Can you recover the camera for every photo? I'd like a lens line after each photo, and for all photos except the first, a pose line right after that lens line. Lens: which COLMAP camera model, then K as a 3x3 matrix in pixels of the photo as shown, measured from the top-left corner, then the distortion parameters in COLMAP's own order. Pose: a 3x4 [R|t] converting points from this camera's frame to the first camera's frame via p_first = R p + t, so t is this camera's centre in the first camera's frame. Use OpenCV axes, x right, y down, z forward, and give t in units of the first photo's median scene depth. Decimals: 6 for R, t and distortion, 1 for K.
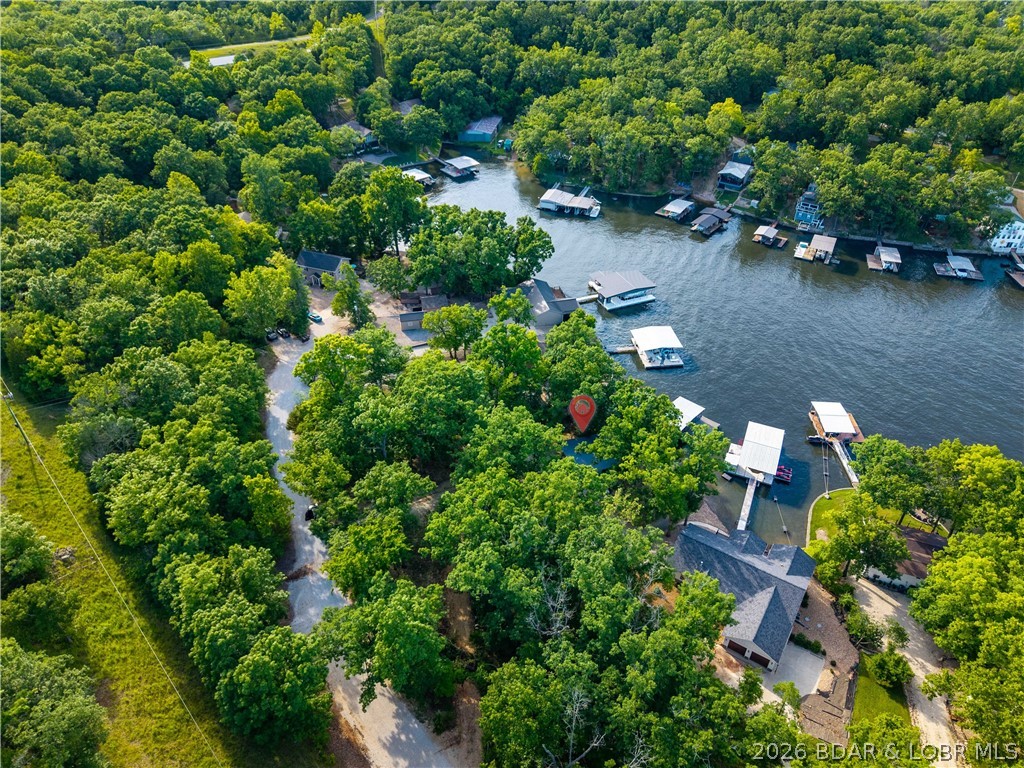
lens RADIAL K [[687.7, 0, 512.0], [0, 687.7, 384.0], [0, 0, 1]] dist [0.042362, -0.049417]
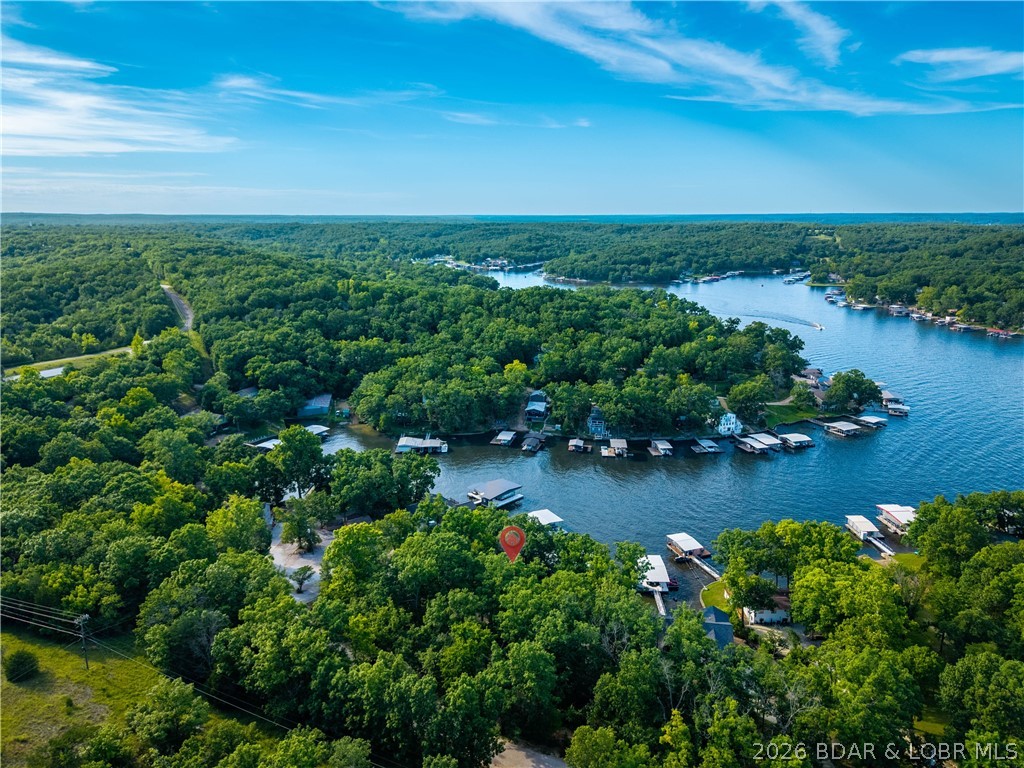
lens RADIAL K [[687.7, 0, 512.0], [0, 687.7, 384.0], [0, 0, 1]] dist [0.042362, -0.049417]
pose [[0.923347, -0.097270, 0.371442, -0.202294], [0.235779, 0.907149, -0.348553, 0.096734], [-0.303050, 0.409413, 0.860547, -0.129875]]
